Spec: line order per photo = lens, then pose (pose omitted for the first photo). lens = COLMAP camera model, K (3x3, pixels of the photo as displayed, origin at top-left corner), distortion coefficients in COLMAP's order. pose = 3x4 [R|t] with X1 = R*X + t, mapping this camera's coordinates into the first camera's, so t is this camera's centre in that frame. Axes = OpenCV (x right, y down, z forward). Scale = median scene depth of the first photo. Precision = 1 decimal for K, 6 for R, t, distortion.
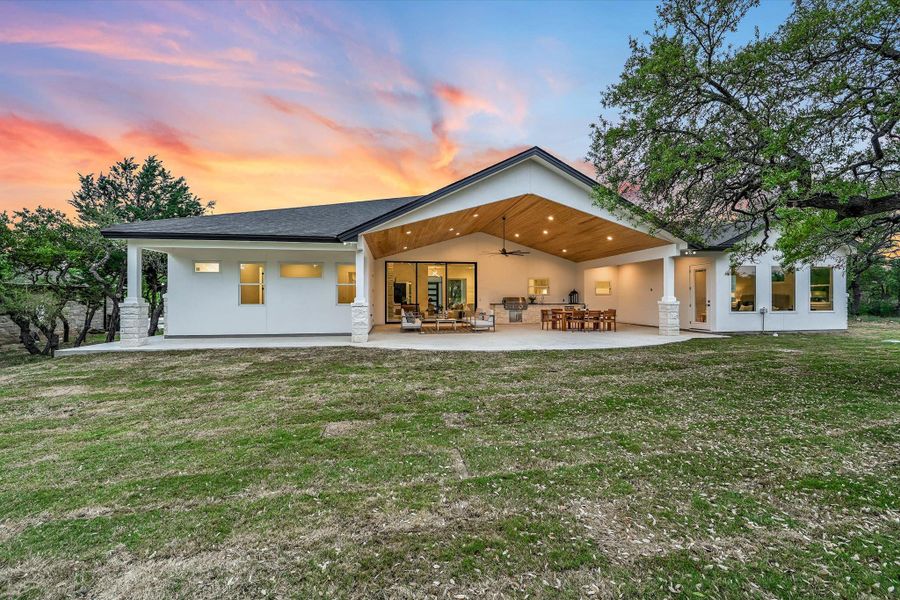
lens RADIAL K [[366.4, 0, 447.6], [0, 366.4, 295.3], [0, 0, 1]] dist [-0.001290, -0.000066]
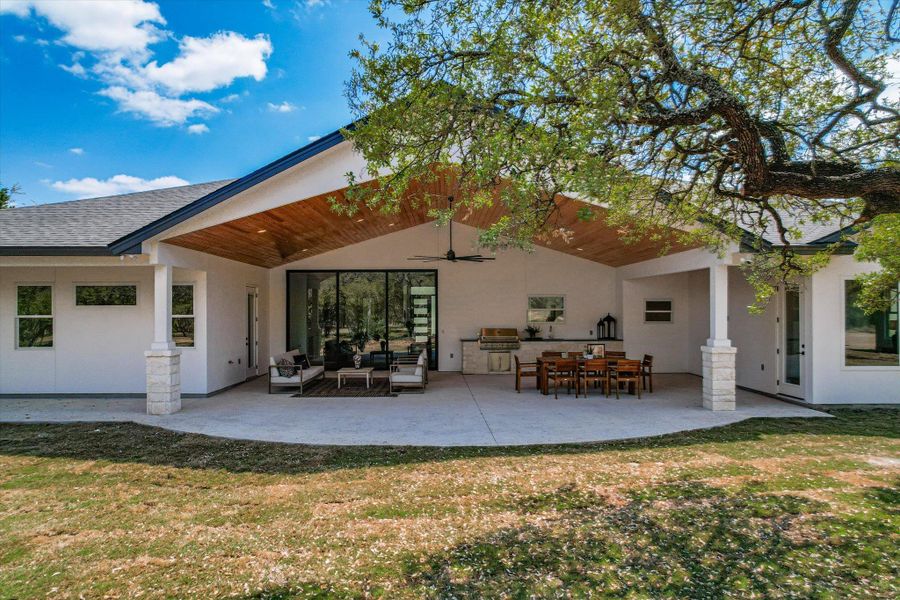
lens RADIAL K [[582.5, 0, 449.3], [0, 582.5, 302.1], [0, 0, 1]] dist [-0.036265, 0.001206]
pose [[0.989852, -0.002102, -0.142083, 0.304450], [0.001898, 0.999997, -0.001575, -0.046638], [0.142086, 0.001289, 0.989853, 0.083509]]
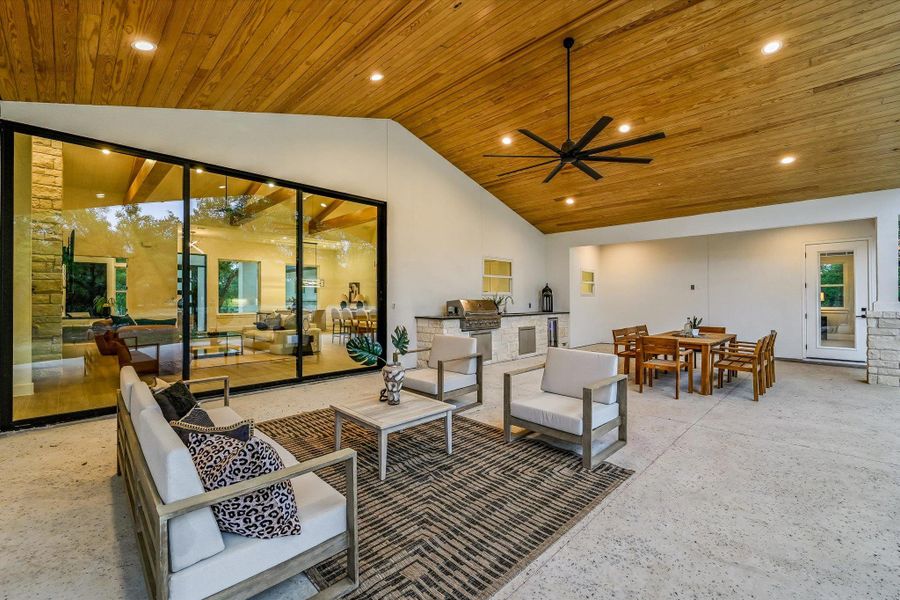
lens RADIAL K [[385.1, 0, 449.2], [0, 385.1, 297.7], [0, 0, 1]] dist [0.001844, 0.000314]
pose [[0.805943, 0.002789, 0.591987, -0.123344], [-0.007886, 0.999951, 0.006025, 0.000402], [-0.591941, -0.009525, 0.805925, 0.865373]]
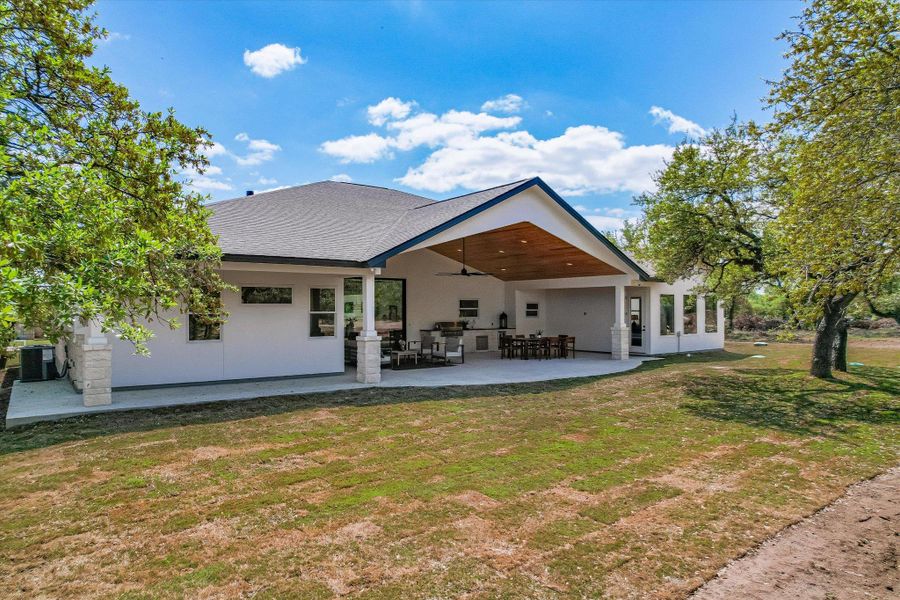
lens RADIAL K [[582.5, 0, 449.3], [0, 582.5, 302.1], [0, 0, 1]] dist [-0.036265, 0.001206]
pose [[0.884270, 0.005661, 0.466943, -0.572863], [-0.002999, 0.999975, -0.006446, -0.041070], [-0.466967, 0.004300, 0.884264, -0.238387]]
